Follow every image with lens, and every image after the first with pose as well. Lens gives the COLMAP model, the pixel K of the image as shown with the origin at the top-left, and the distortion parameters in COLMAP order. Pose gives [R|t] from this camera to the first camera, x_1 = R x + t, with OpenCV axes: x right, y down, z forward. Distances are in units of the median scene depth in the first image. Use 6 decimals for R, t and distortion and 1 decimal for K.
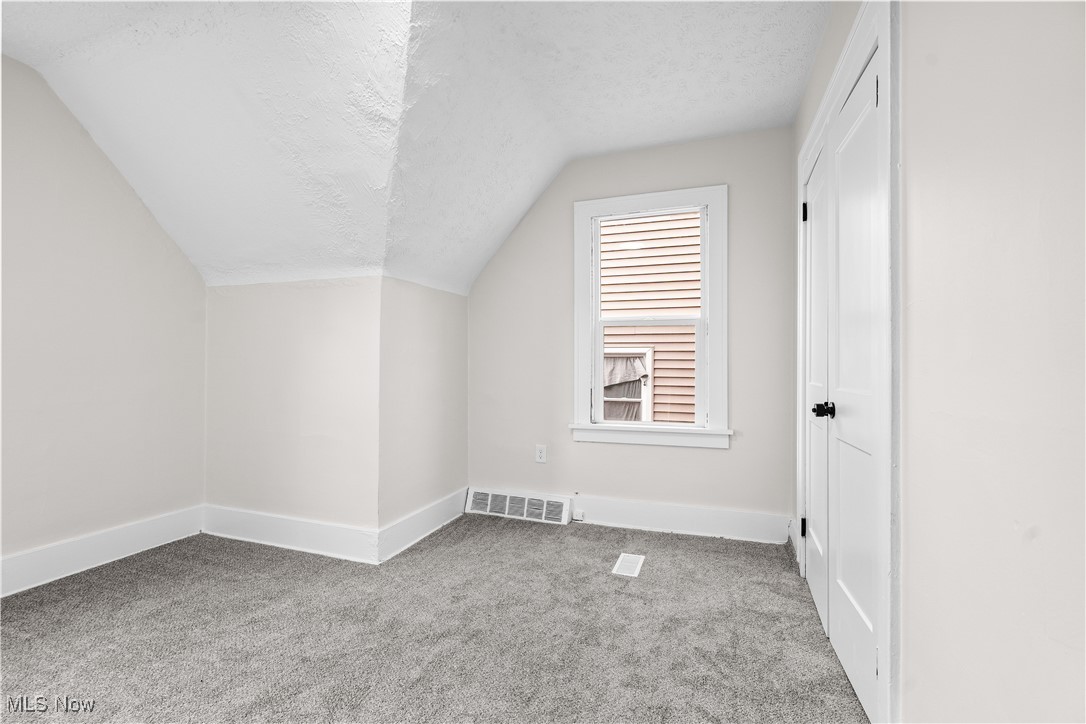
lens RADIAL K [[500.3, 0, 536.6], [0, 500.3, 363.6], [0, 0, 1]] dist [0.000699, 0.000349]
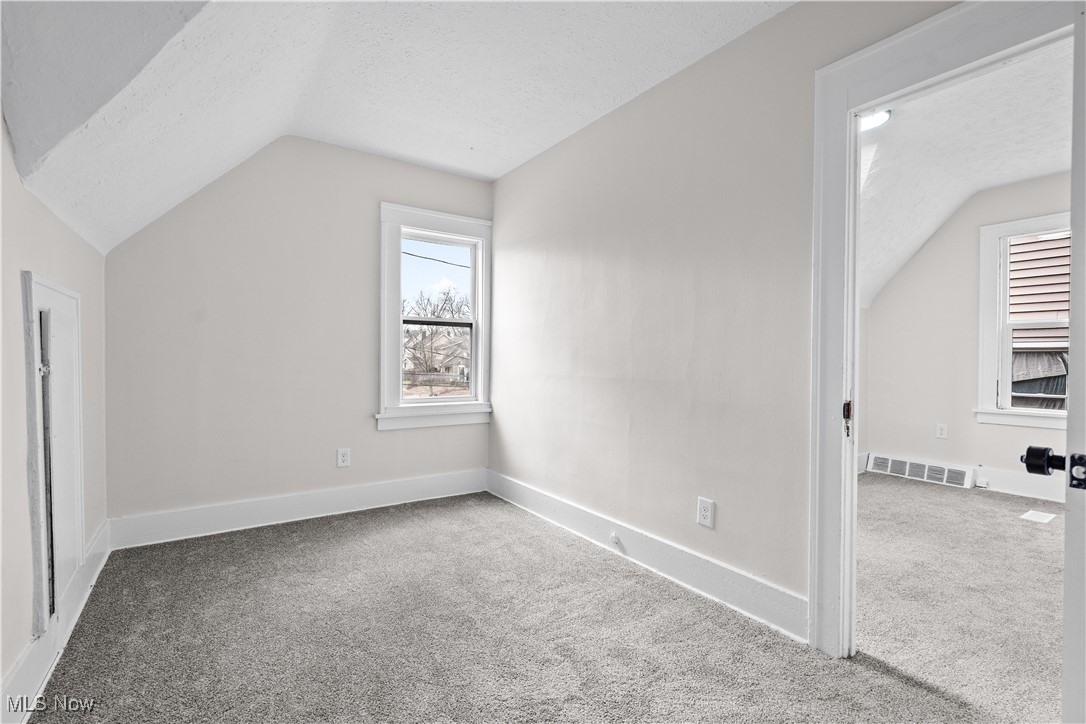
lens RADIAL K [[500.3, 0, 525.5], [0, 500.3, 357.8], [0, 0, 1]] dist [0.000699, 0.000349]
pose [[0.804490, 0.005443, -0.593942, -0.090479], [-0.001653, 0.999975, 0.006925, -0.010860], [0.593964, -0.004589, 0.804478, -0.654947]]
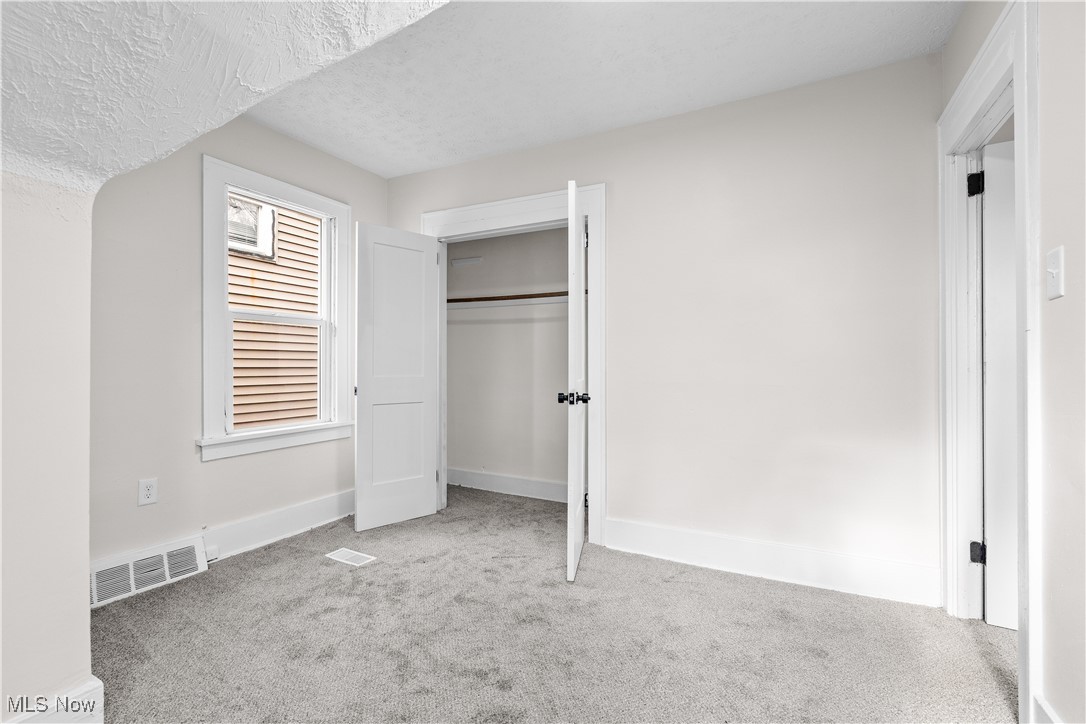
lens RADIAL K [[500.3, 0, 534.6], [0, 500.3, 362.8], [0, 0, 1]] dist [0.000699, 0.000349]
pose [[0.114978, 0.004280, 0.993359, -0.650685], [-0.011945, 0.999924, -0.002926, -0.002507], [-0.993296, -0.011529, 0.115020, 0.407731]]
